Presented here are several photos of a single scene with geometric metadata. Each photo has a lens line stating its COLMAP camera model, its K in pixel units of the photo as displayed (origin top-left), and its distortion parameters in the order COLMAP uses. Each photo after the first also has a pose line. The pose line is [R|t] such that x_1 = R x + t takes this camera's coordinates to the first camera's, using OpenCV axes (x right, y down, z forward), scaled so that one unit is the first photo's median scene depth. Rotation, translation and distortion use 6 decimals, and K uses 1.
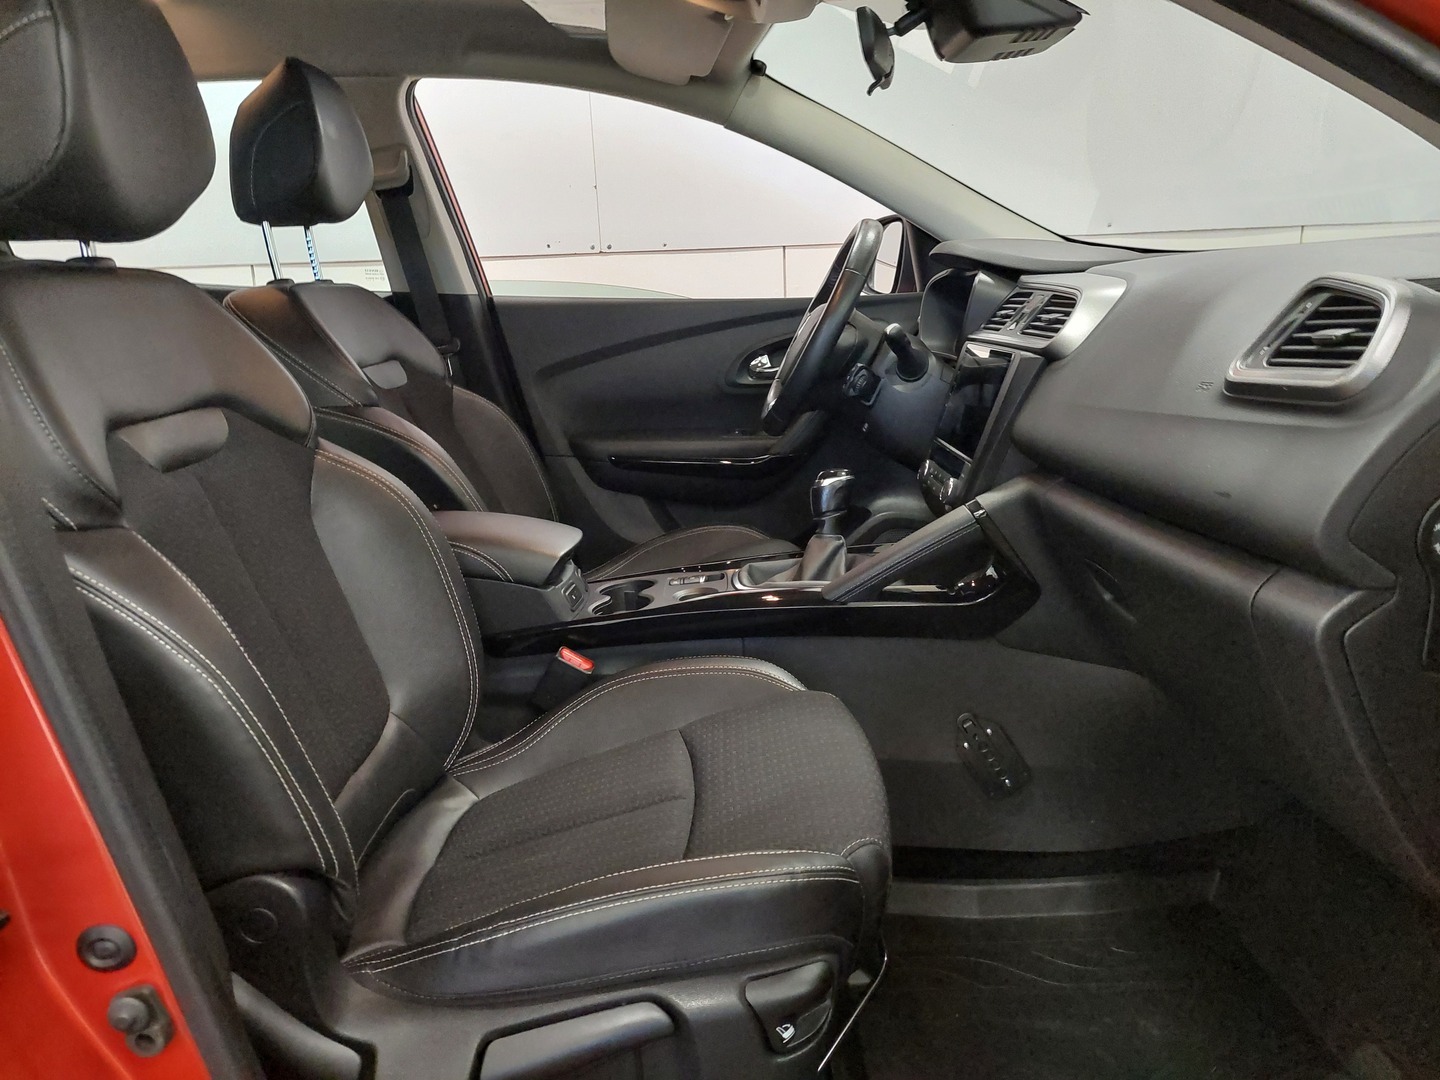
lens RADIAL K [[1072.9, 0, 748.7], [0, 1072.9, 537.0], [0, 0, 1]] dist [0.166395, -0.247604]
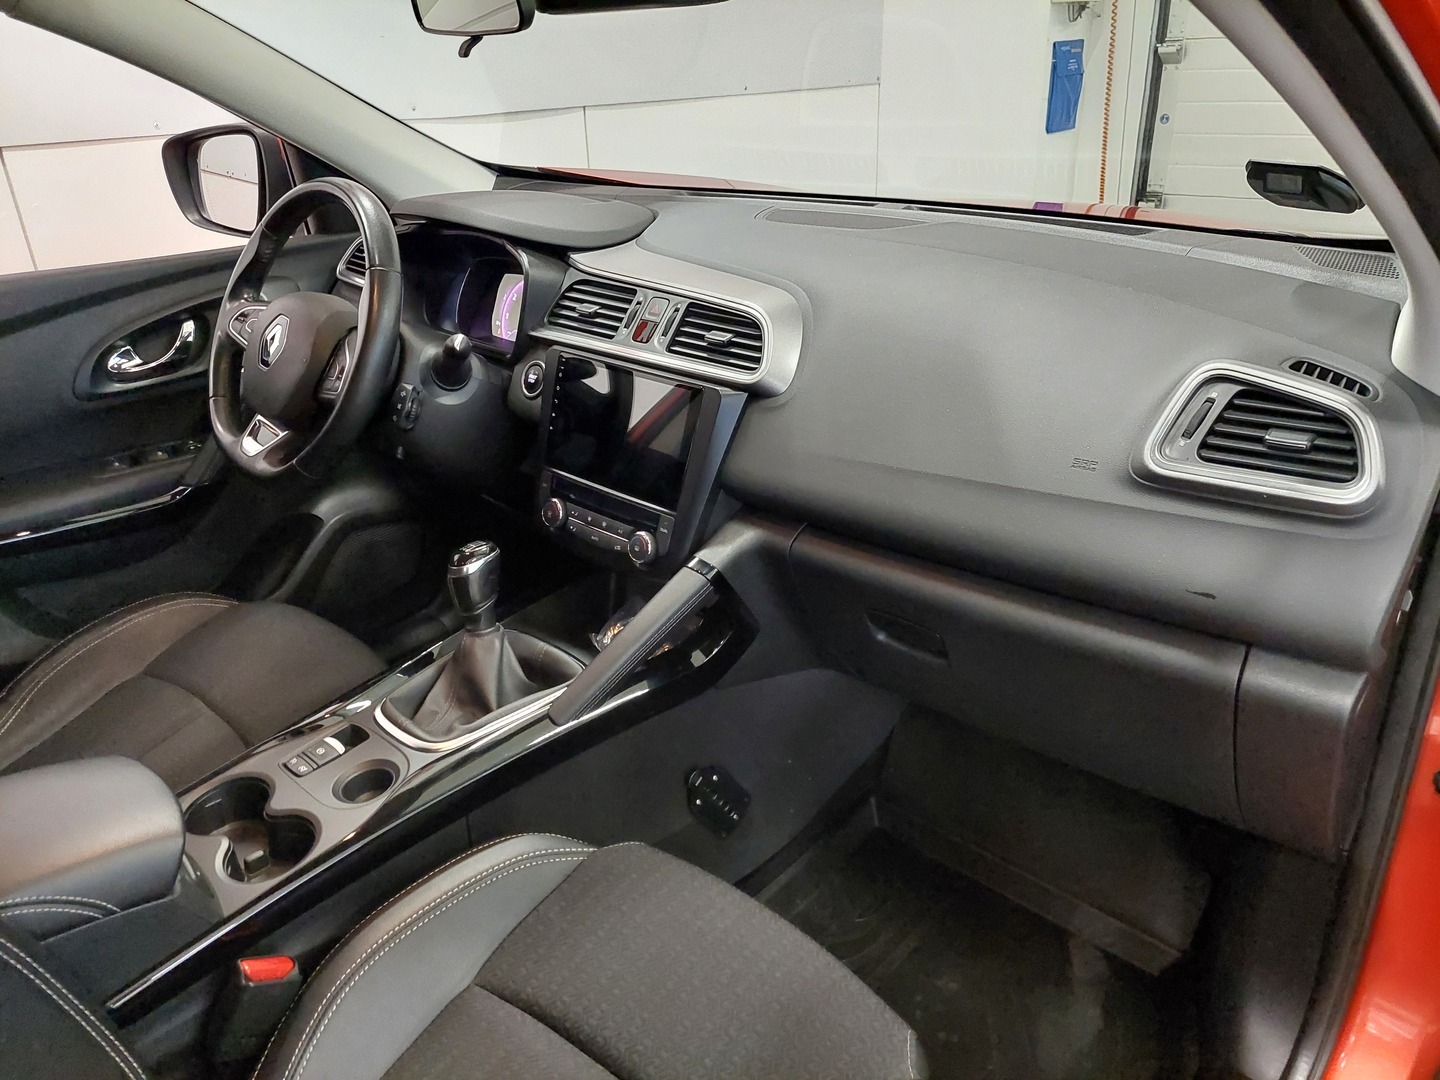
lens RADIAL K [[1047.2, 0, 754.4], [0, 1047.2, 548.4], [0, 0, 1]] dist [0.043096, -0.003580]
pose [[0.699932, -0.290874, 0.652294, -0.301252], [0.163983, 0.954360, 0.249613, -0.240840], [-0.695130, -0.067747, 0.715685, 0.353759]]
